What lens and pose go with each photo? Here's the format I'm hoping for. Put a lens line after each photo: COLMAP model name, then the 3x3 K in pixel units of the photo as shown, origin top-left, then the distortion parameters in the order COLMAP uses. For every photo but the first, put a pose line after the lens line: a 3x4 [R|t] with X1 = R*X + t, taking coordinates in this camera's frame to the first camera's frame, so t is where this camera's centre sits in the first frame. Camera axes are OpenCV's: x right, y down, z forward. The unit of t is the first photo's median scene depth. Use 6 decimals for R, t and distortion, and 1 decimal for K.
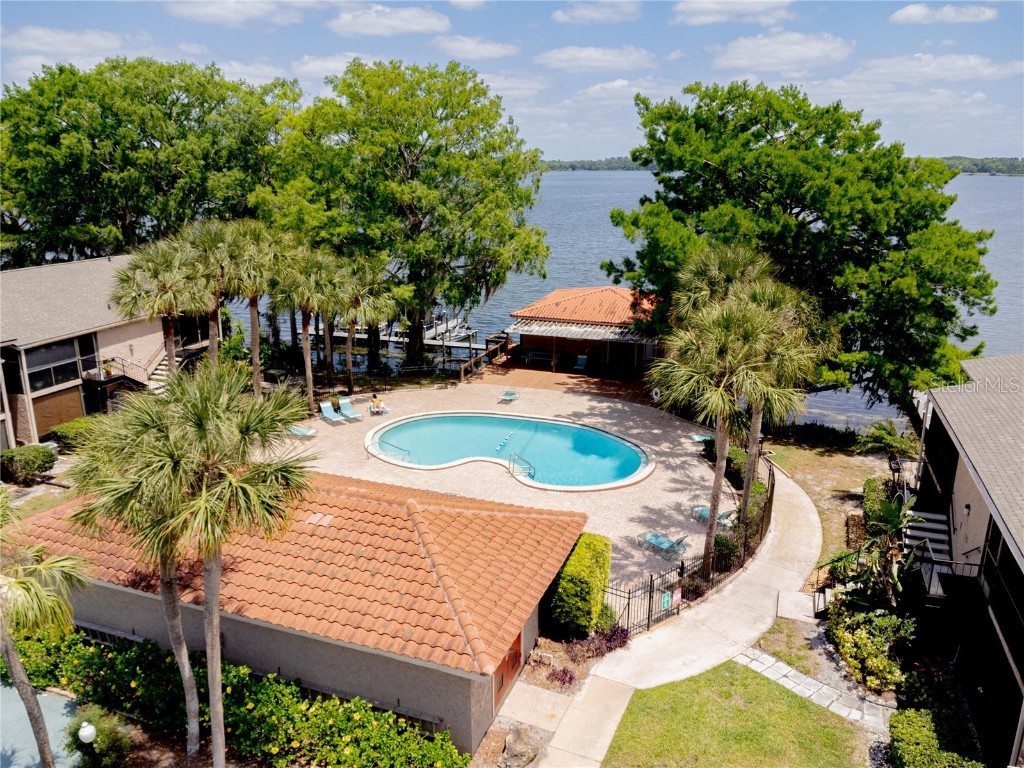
lens RADIAL K [[740.4, 0, 511.9], [0, 740.4, 382.5], [0, 0, 1]] dist [0.008168, 0.001126]
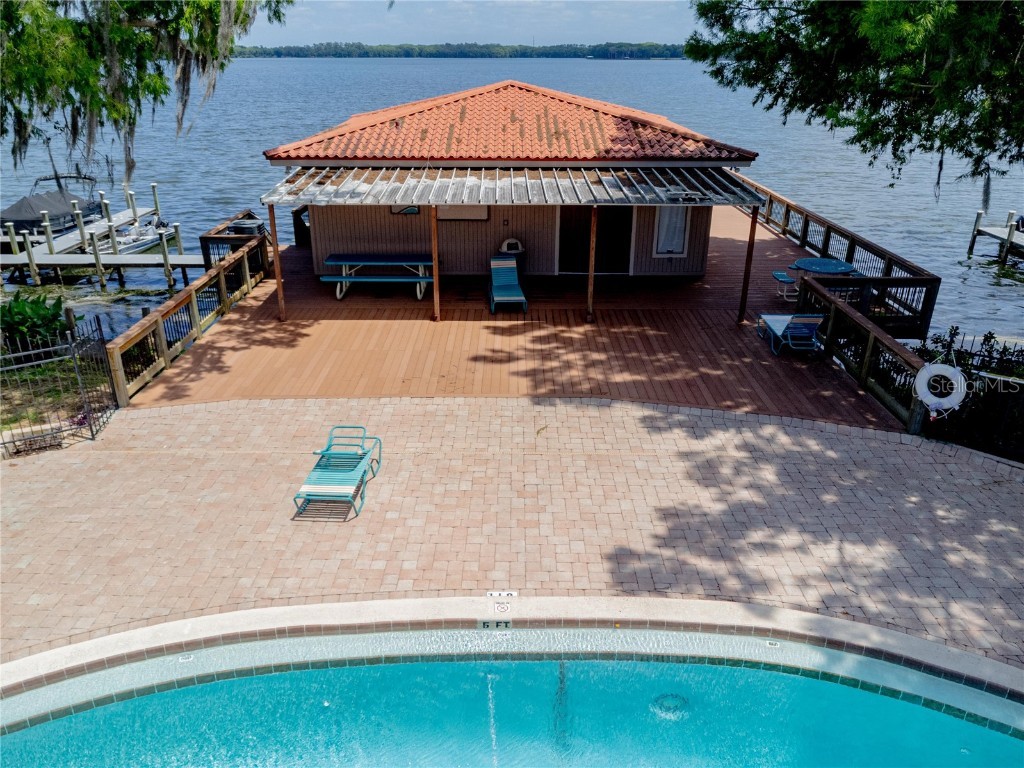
lens RADIAL K [[740.4, 0, 514.6], [0, 740.4, 382.1], [0, 0, 1]] dist [0.008168, 0.001126]
pose [[0.934685, -0.138706, 0.327299, -0.023209], [0.094539, 0.984568, 0.147269, -0.031590], [-0.342675, -0.106708, 0.933374, 0.688933]]
